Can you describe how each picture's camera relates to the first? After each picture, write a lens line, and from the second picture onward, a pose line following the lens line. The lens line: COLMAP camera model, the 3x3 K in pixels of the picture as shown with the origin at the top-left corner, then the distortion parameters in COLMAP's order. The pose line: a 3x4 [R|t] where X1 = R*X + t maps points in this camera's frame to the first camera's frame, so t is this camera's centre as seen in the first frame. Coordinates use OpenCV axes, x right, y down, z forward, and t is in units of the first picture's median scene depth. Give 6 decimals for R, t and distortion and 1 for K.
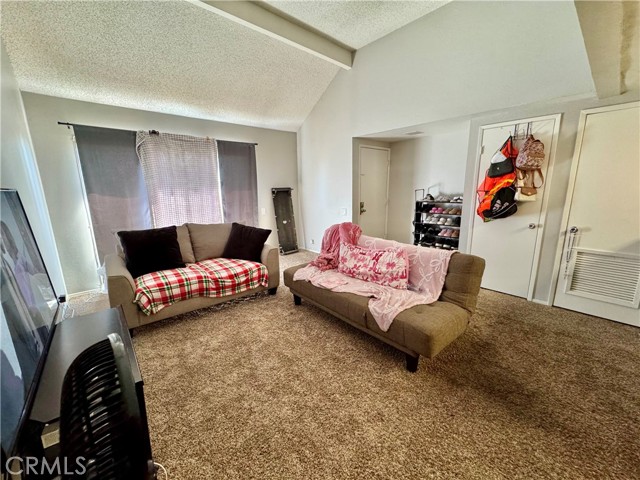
lens RADIAL K [[253.2, 0, 320.0], [0, 253.2, 240.0], [0, 0, 1]] dist [-0.001269, -0.000215]
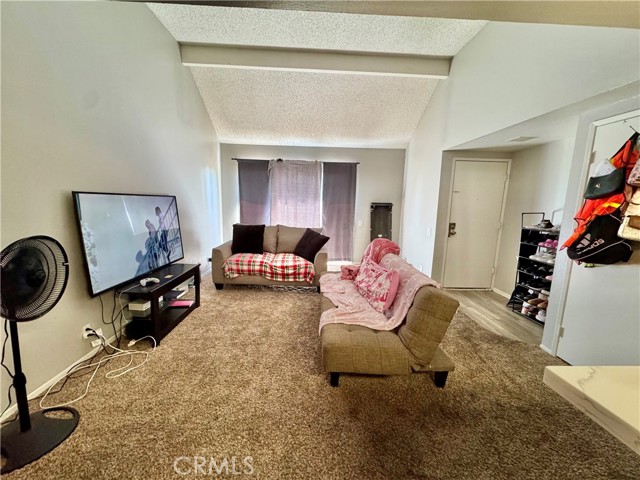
lens RADIAL K [[253.2, 0, 320.0], [0, 253.2, 240.0], [0, 0, 1]] dist [-0.001269, -0.000215]
pose [[0.773278, 0.134811, -0.619571, 0.546449], [-0.168731, 0.985655, 0.003875, -0.028512], [0.611205, 0.101544, 0.784931, 0.074817]]
